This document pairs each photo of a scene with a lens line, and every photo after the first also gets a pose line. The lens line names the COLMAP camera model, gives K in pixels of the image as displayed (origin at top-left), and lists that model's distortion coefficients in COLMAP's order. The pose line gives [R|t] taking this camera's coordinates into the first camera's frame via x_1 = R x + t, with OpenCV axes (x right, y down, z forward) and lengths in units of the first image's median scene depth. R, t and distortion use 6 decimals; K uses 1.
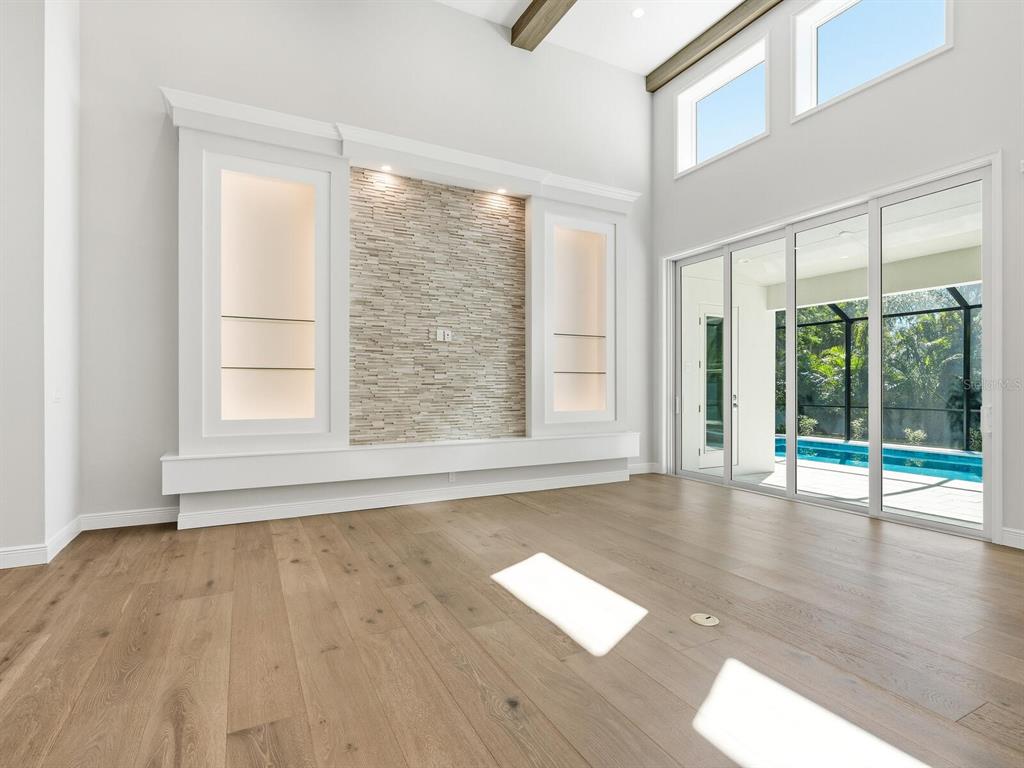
lens RADIAL K [[525.1, 0, 503.3], [0, 525.1, 382.5], [0, 0, 1]] dist [-0.007636, 0.003230]
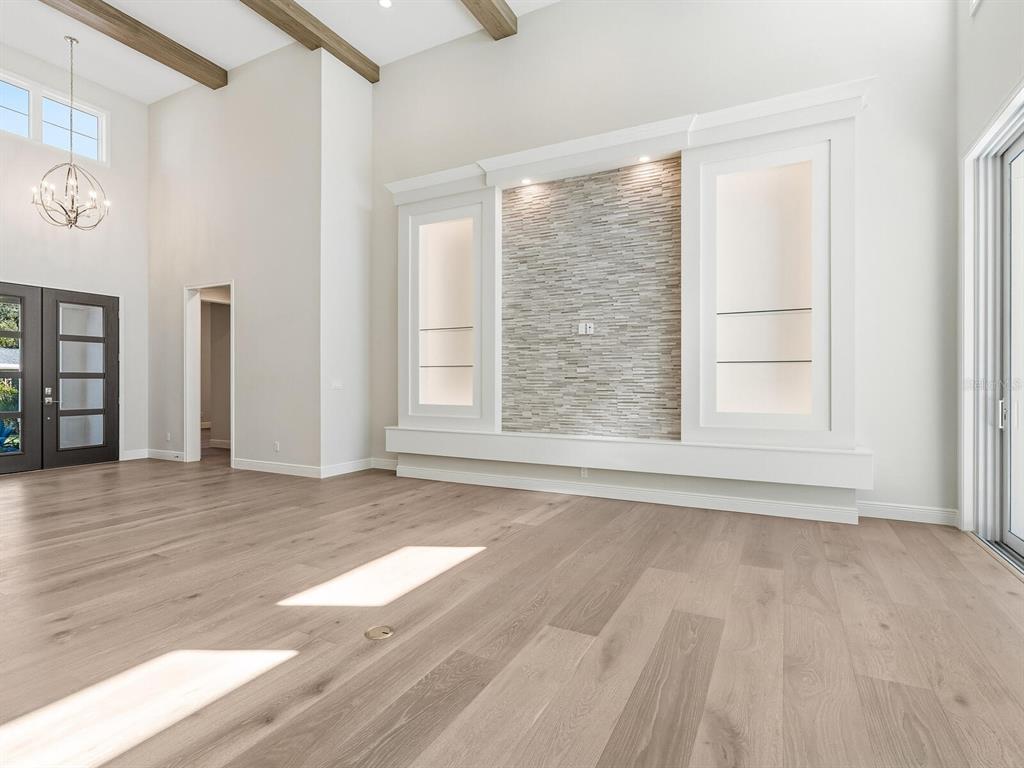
lens RADIAL K [[525.1, 0, 506.3], [0, 525.1, 378.2], [0, 0, 1]] dist [-0.007636, 0.003230]
pose [[0.571673, -0.002667, -0.820477, 0.612178], [0.005102, 0.999987, 0.000305, 0.002744], [0.820466, -0.004360, 0.571679, 0.314756]]
